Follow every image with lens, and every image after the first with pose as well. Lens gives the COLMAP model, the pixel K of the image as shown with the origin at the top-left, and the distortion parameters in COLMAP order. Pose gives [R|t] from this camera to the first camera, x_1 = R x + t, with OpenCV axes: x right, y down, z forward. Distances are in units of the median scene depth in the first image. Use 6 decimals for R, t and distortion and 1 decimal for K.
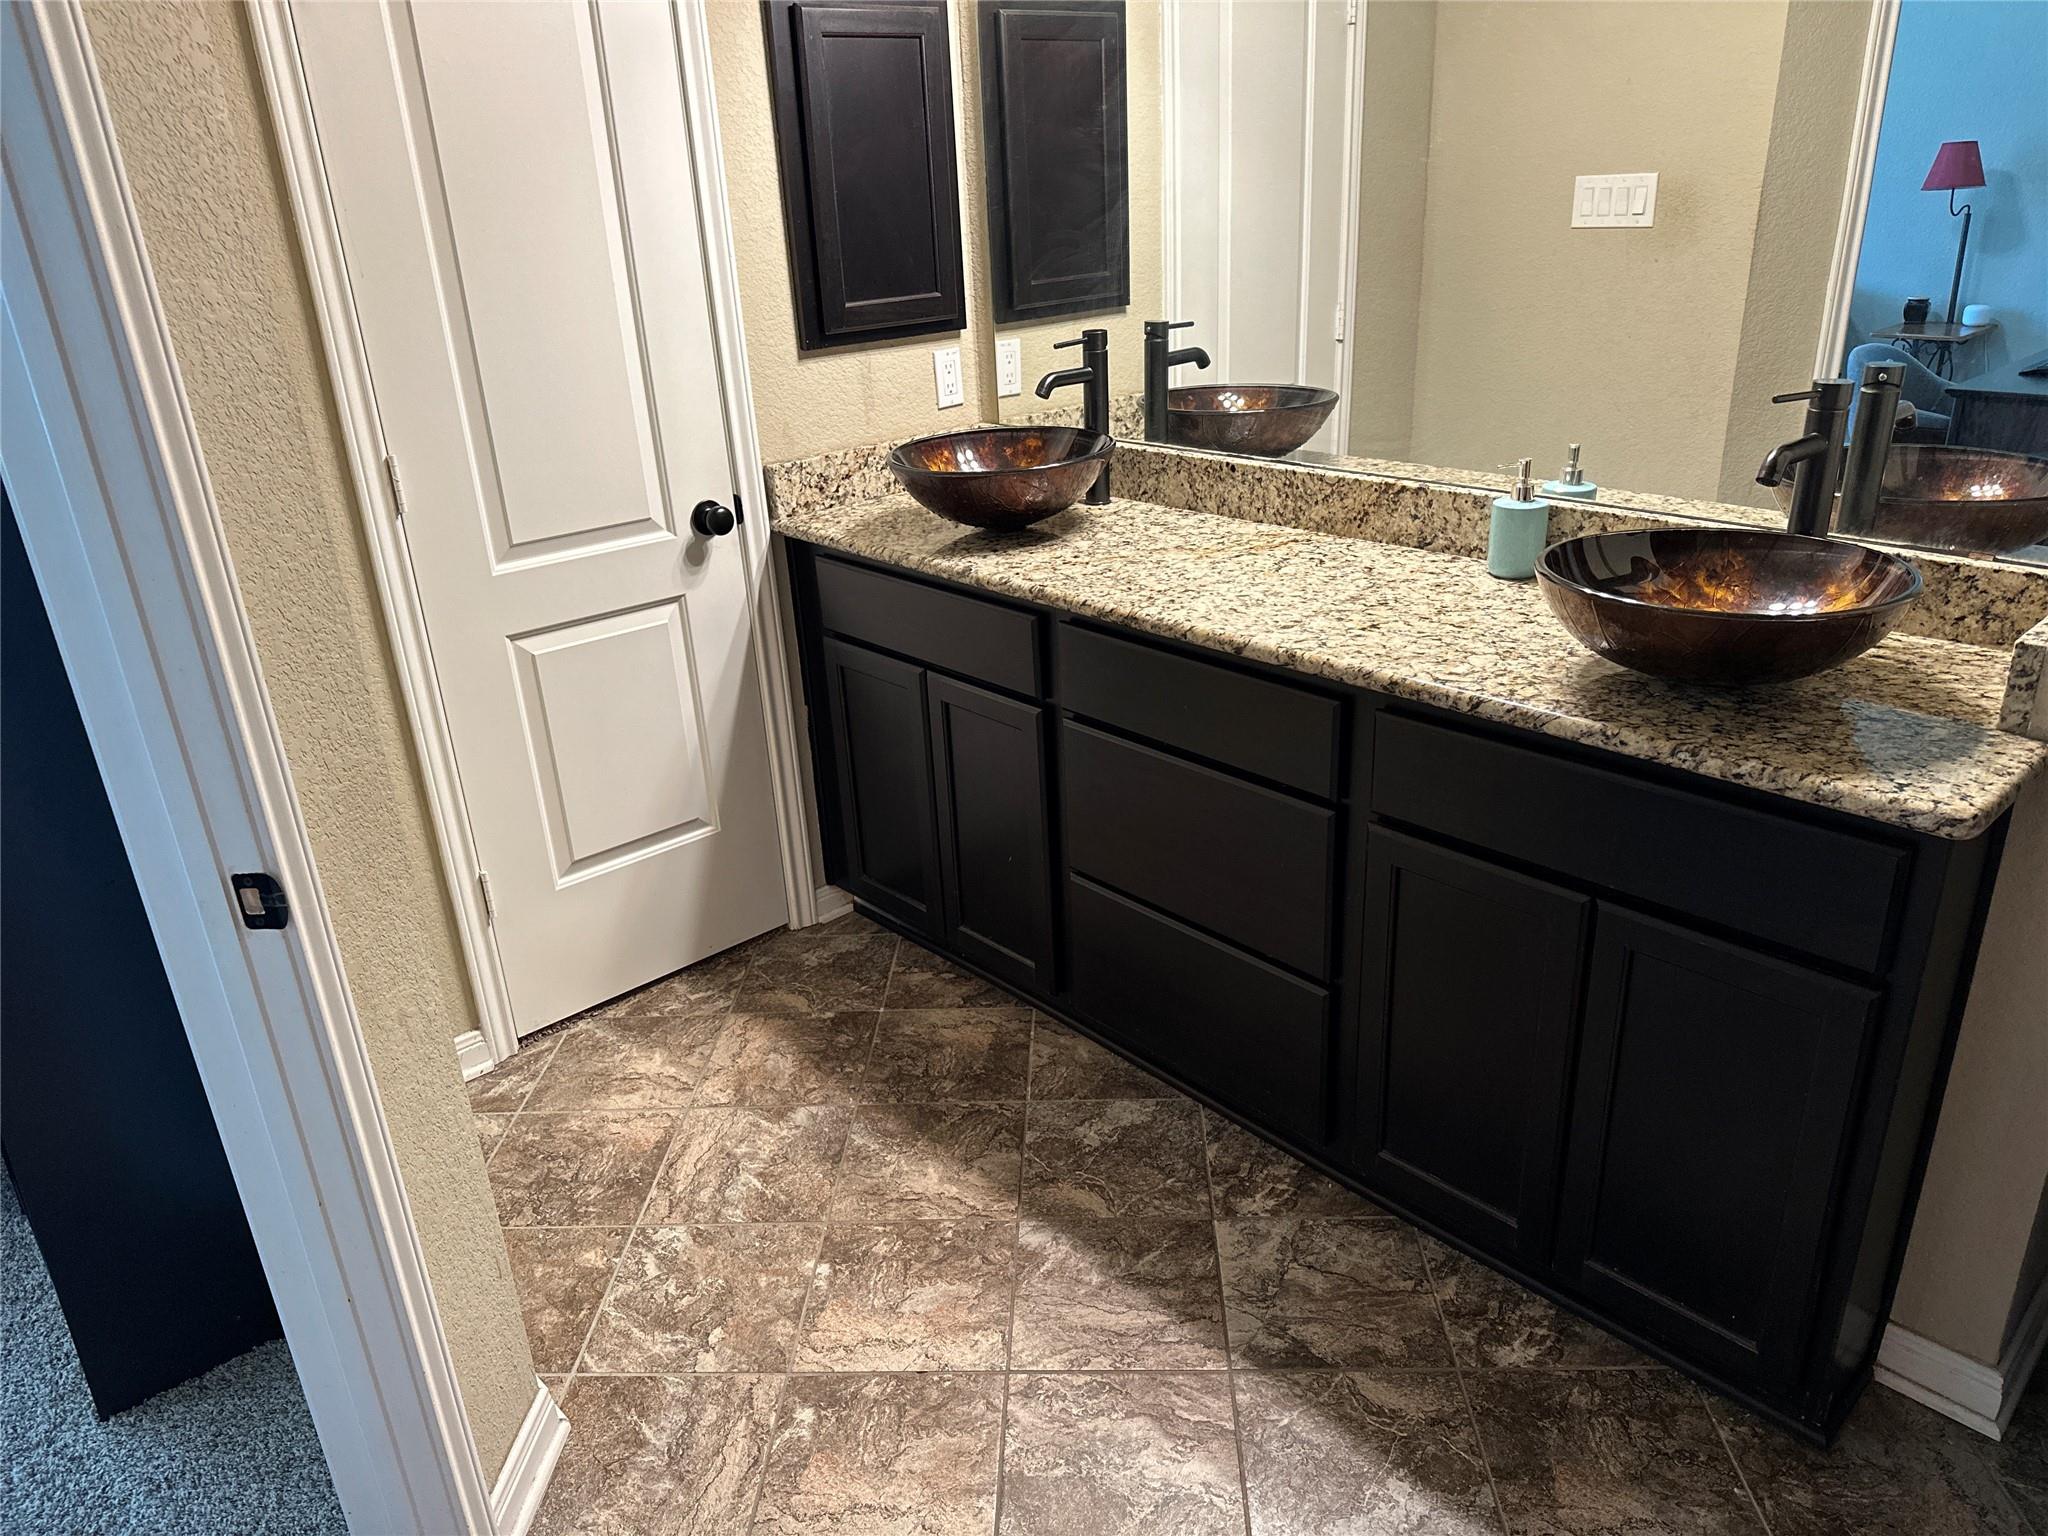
lens RADIAL K [[1425.6, 0, 1023.5], [0, 1425.6, 786.3], [0, 0, 1]] dist [0.106814, -0.163807]
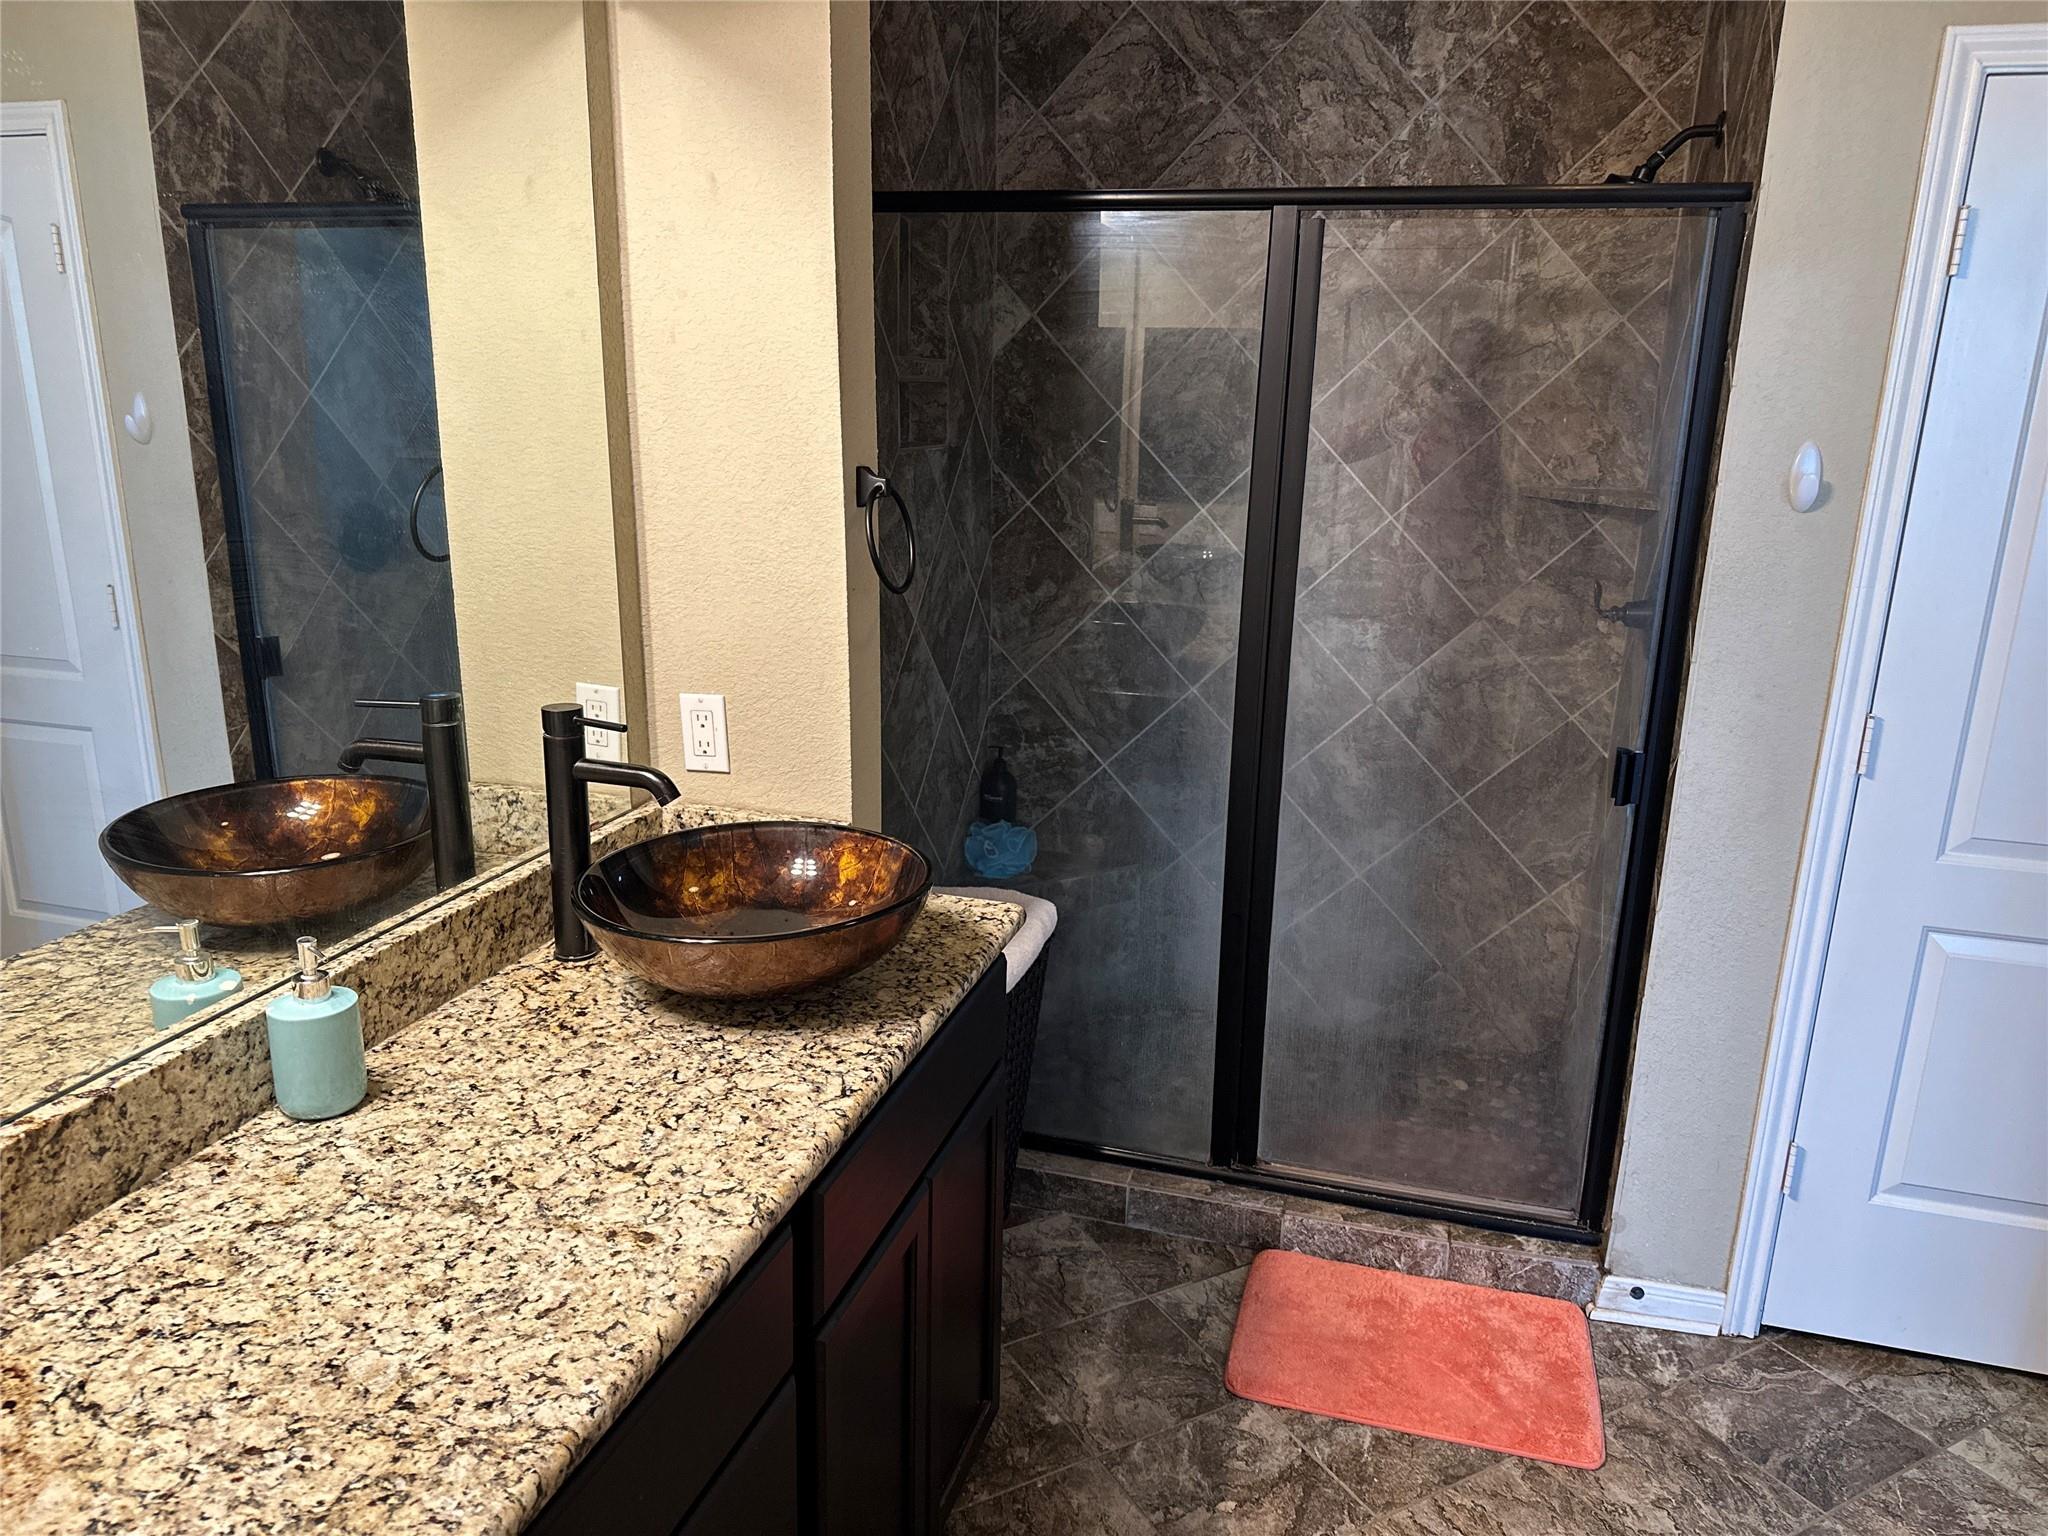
lens RADIAL K [[1425.6, 0, 1023.5], [0, 1425.6, 786.3], [0, 0, 1]] dist [0.106814, -0.163807]
pose [[-0.527241, -0.193476, 0.827396, -0.336678], [0.338922, 0.845038, 0.413572, -0.431144], [-0.779197, 0.498475, -0.379966, 0.931103]]
